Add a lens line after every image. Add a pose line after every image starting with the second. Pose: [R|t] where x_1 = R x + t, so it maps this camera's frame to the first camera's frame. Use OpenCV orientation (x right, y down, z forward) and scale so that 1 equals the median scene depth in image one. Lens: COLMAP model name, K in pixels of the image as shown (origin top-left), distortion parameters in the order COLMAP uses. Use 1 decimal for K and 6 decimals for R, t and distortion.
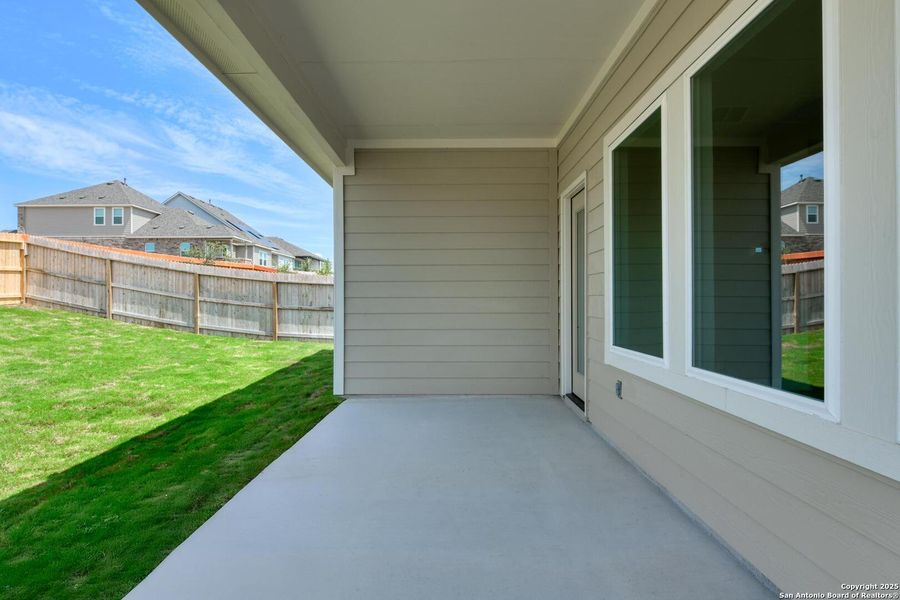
lens RADIAL K [[452.7, 0, 445.3], [0, 452.7, 300.3], [0, 0, 1]] dist [-0.004662, -0.000912]
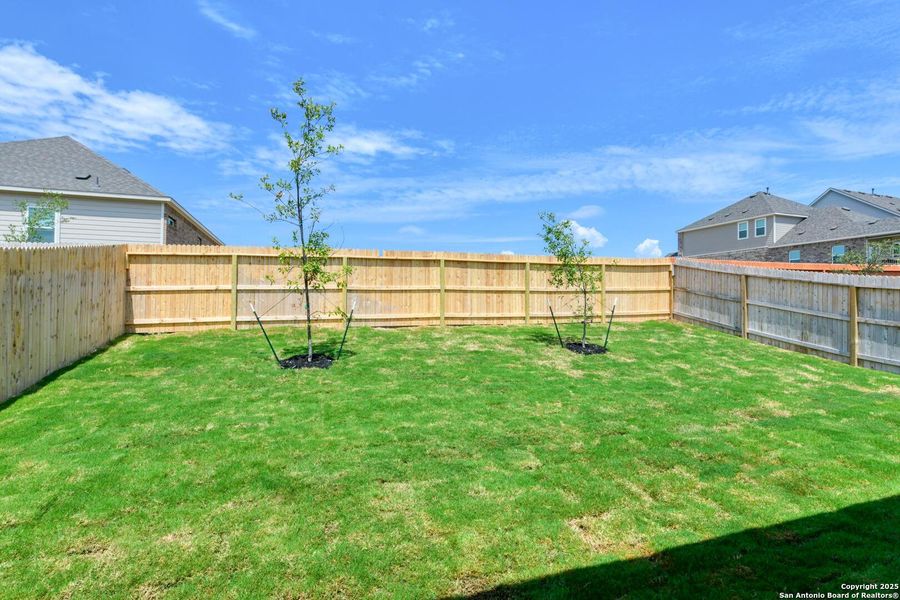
lens RADIAL K [[452.7, 0, 445.3], [0, 452.7, 300.3], [0, 0, 1]] dist [-0.004662, -0.000912]
pose [[0.324739, -0.010342, -0.945747, -0.055093], [-0.010718, 0.999836, -0.014613, -0.017076], [0.945743, 0.014882, 0.324575, 0.103054]]
